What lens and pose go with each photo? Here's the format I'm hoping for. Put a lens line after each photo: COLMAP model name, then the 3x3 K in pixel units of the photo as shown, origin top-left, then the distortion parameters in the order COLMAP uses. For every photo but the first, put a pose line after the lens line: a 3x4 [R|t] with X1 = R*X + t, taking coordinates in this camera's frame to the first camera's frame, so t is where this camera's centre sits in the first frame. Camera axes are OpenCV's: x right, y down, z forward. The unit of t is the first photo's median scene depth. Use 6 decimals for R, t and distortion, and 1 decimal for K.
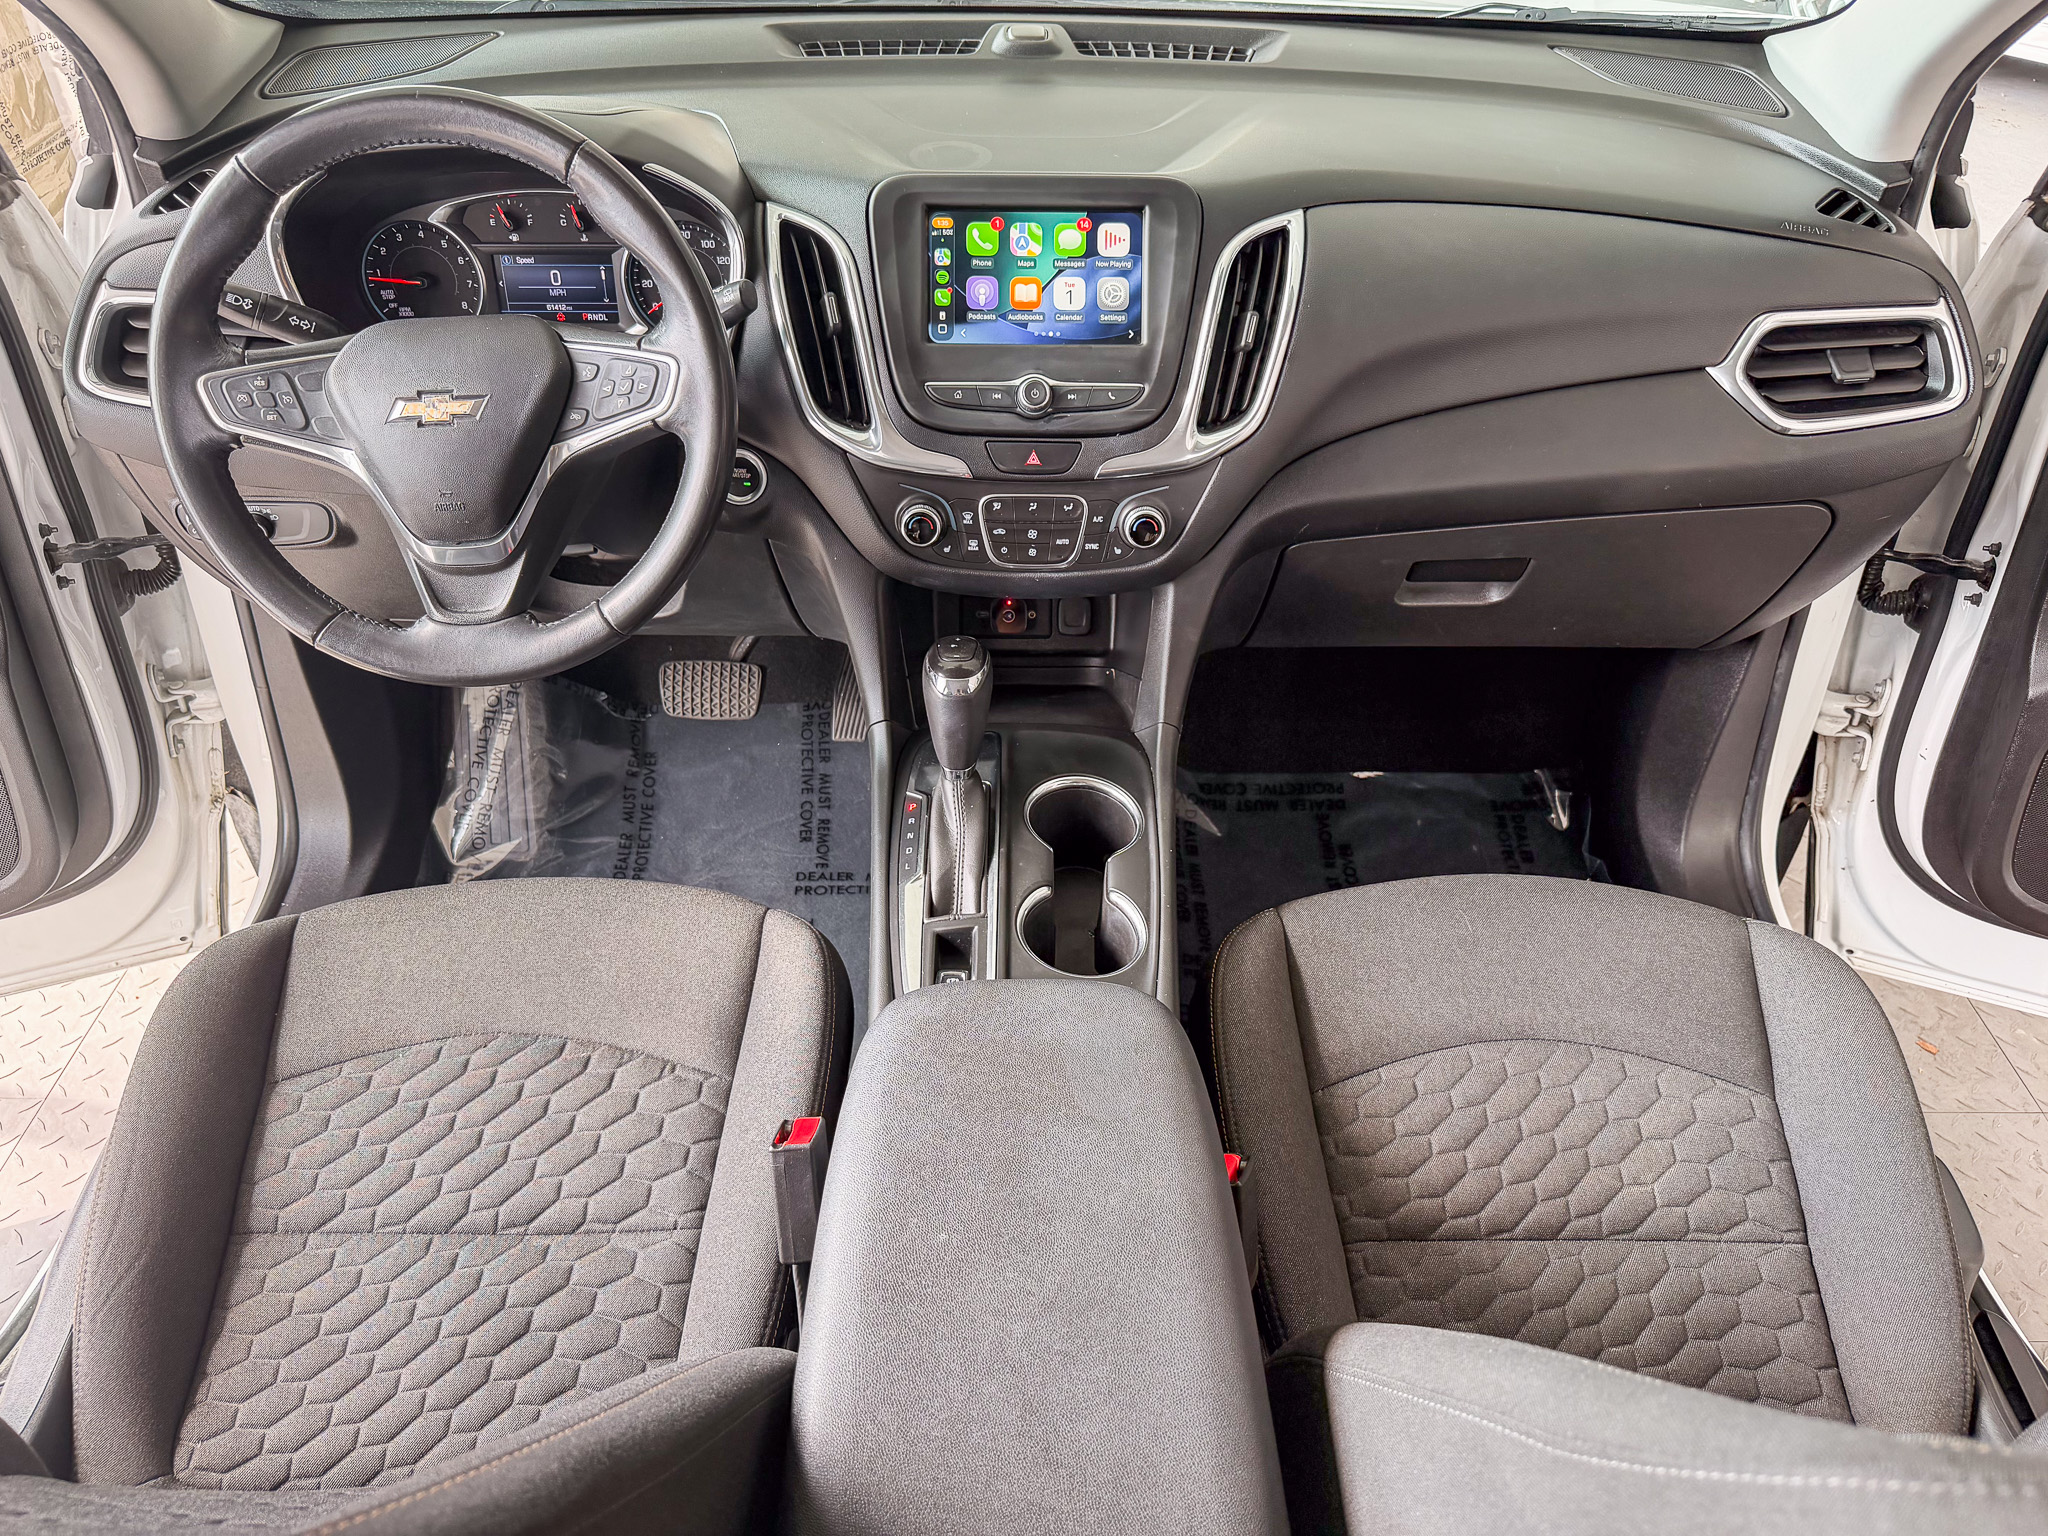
lens RADIAL K [[1490.5, 0, 1025.6], [0, 1490.5, 772.0], [0, 0, 1]] dist [0.112536, -0.225159]
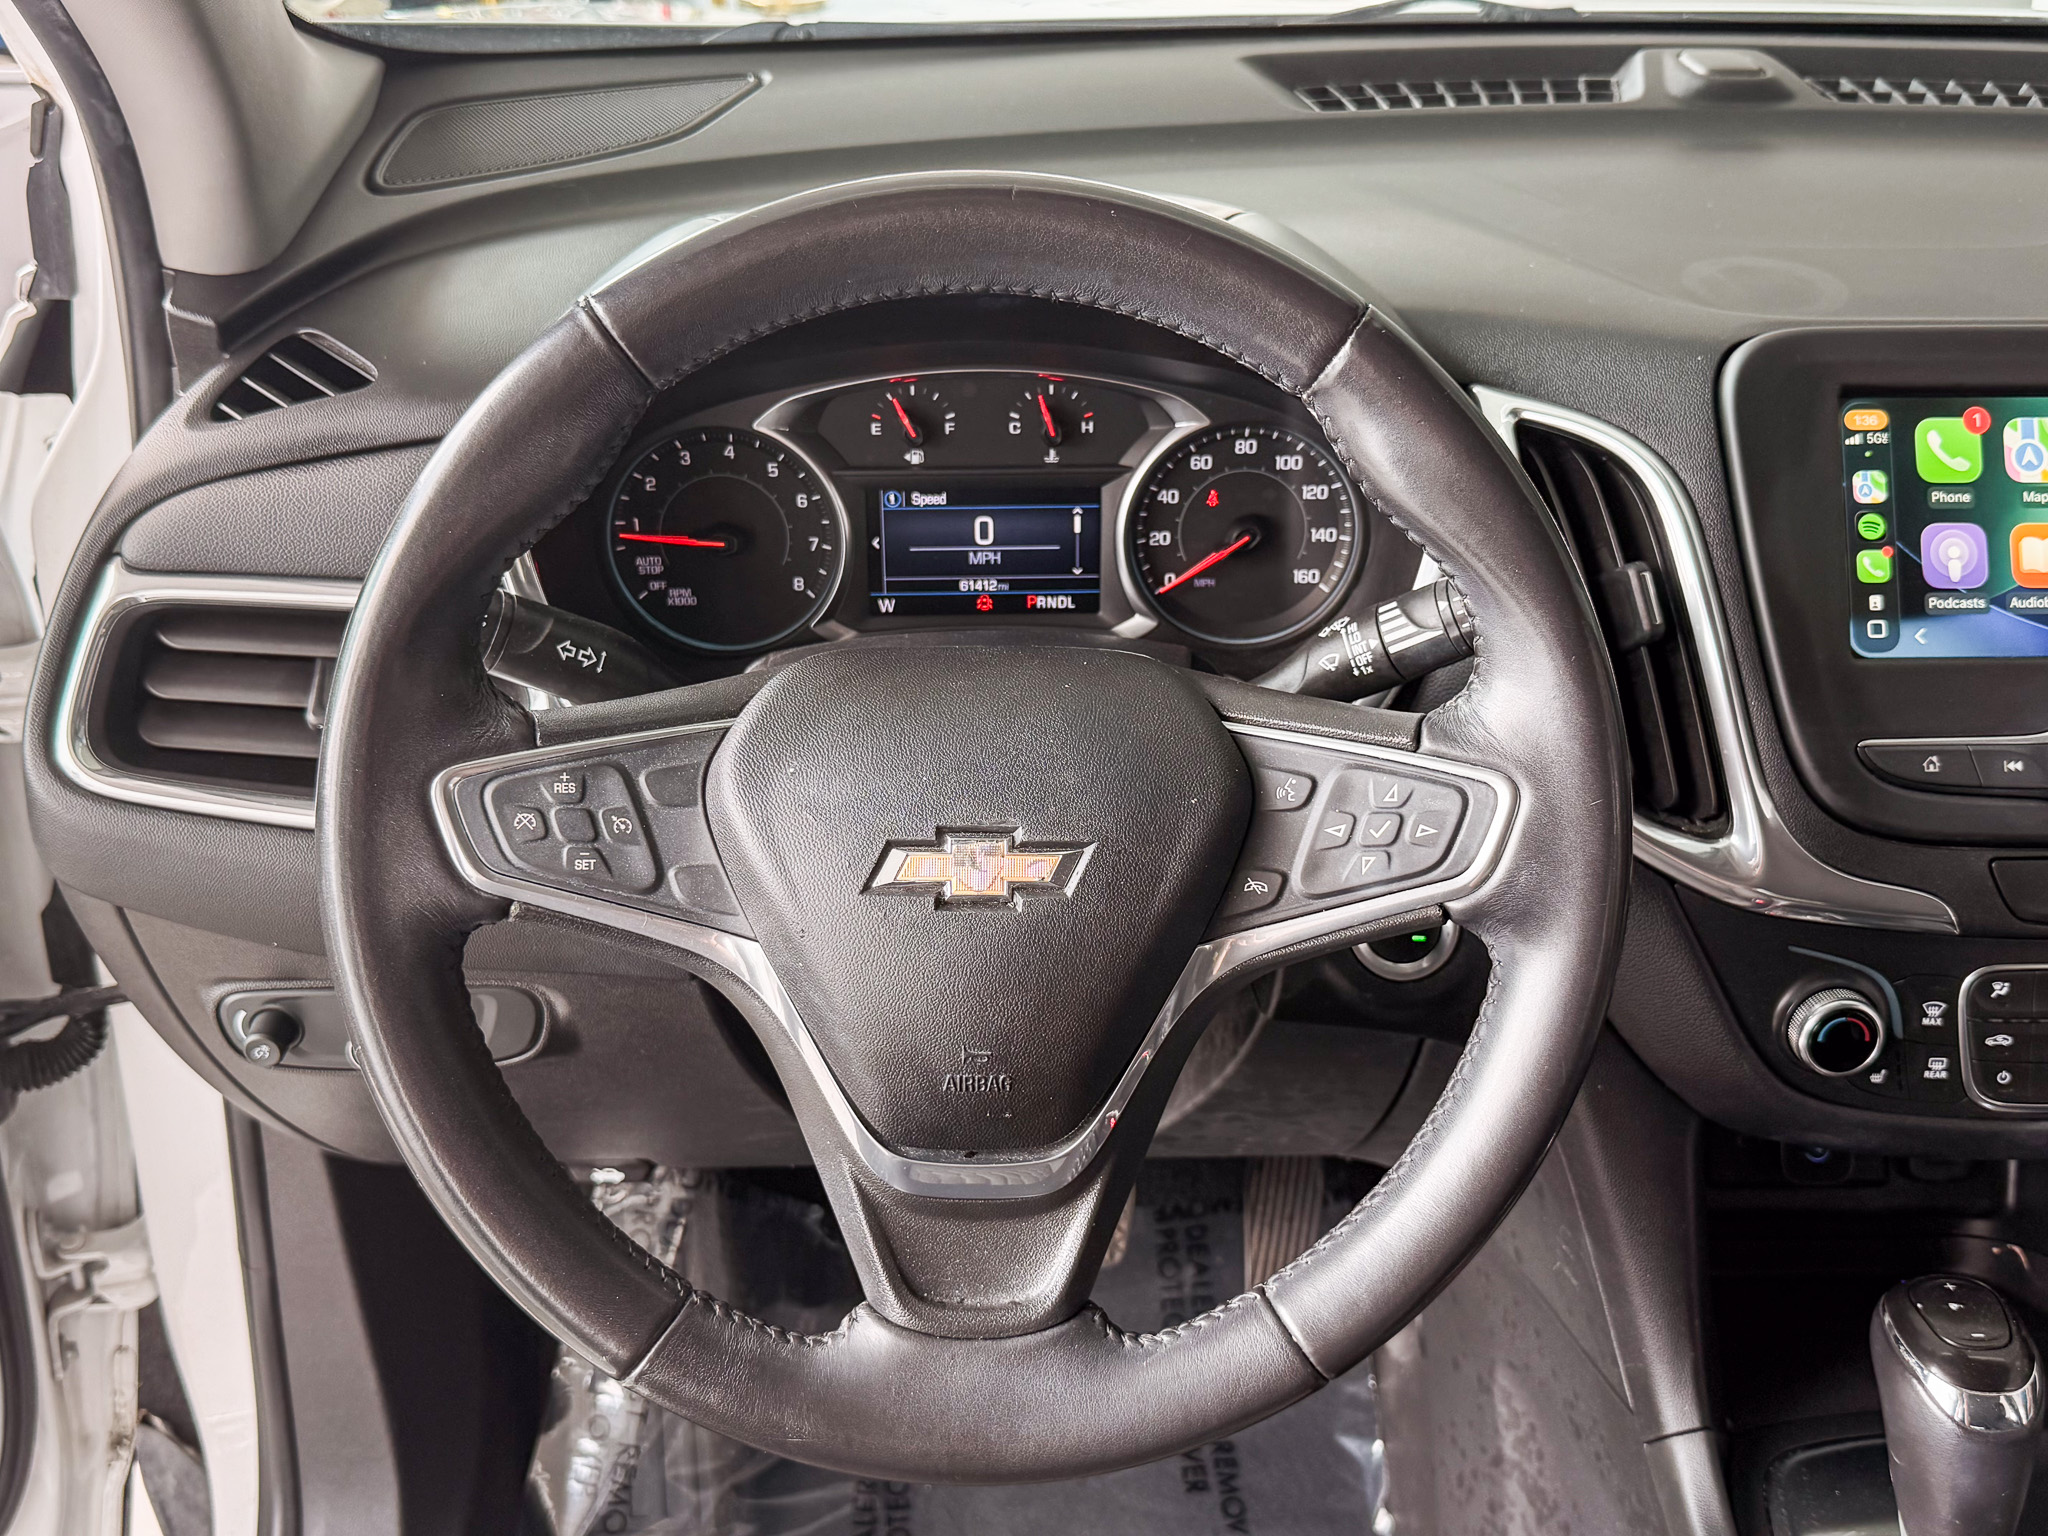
lens RADIAL K [[2097.5, 0, 1008.8], [0, 2097.5, 762.5], [0, 0, 1]] dist [0.092152, -0.238946]
pose [[0.999776, -0.017950, 0.011207, -0.341368], [0.019373, 0.989464, -0.143475, -0.161002], [-0.008513, 0.143660, 0.989590, 0.338579]]
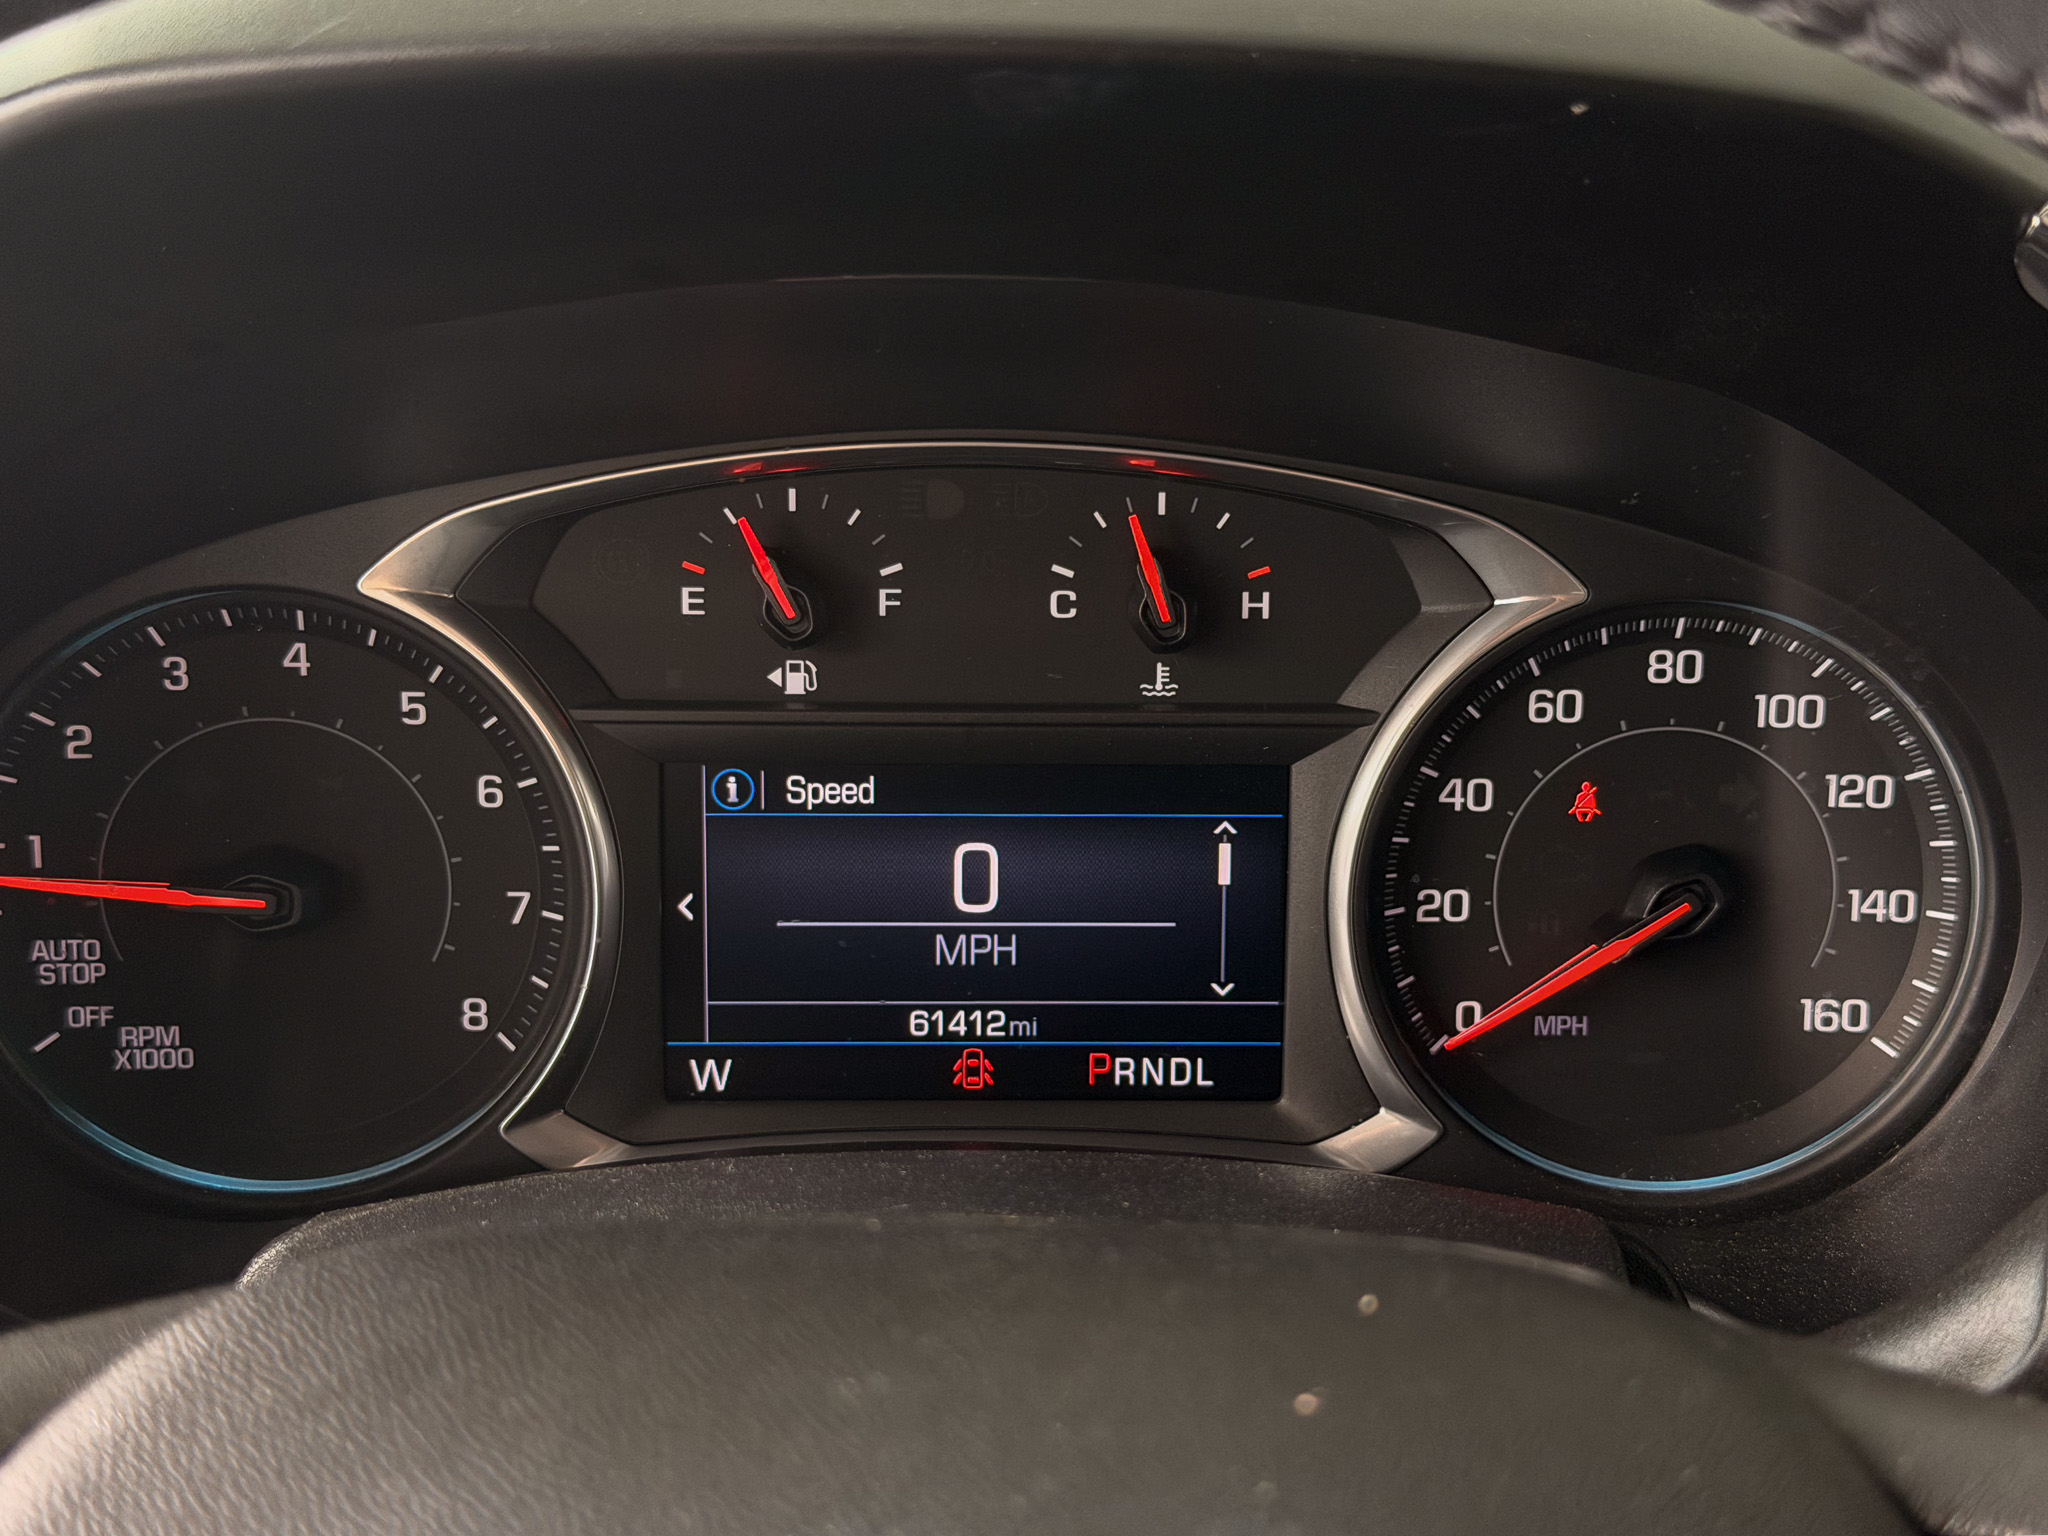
lens RADIAL K [[2905.5, 0, 1024.0], [0, 2905.5, 768.0], [0, 0, 1]] dist [0.123845, 0.079833]
pose [[0.999676, -0.000483, 0.025460, -0.343766], [0.008669, 0.946559, -0.322413, -0.241459], [-0.023943, 0.322529, 0.946257, 0.706694]]
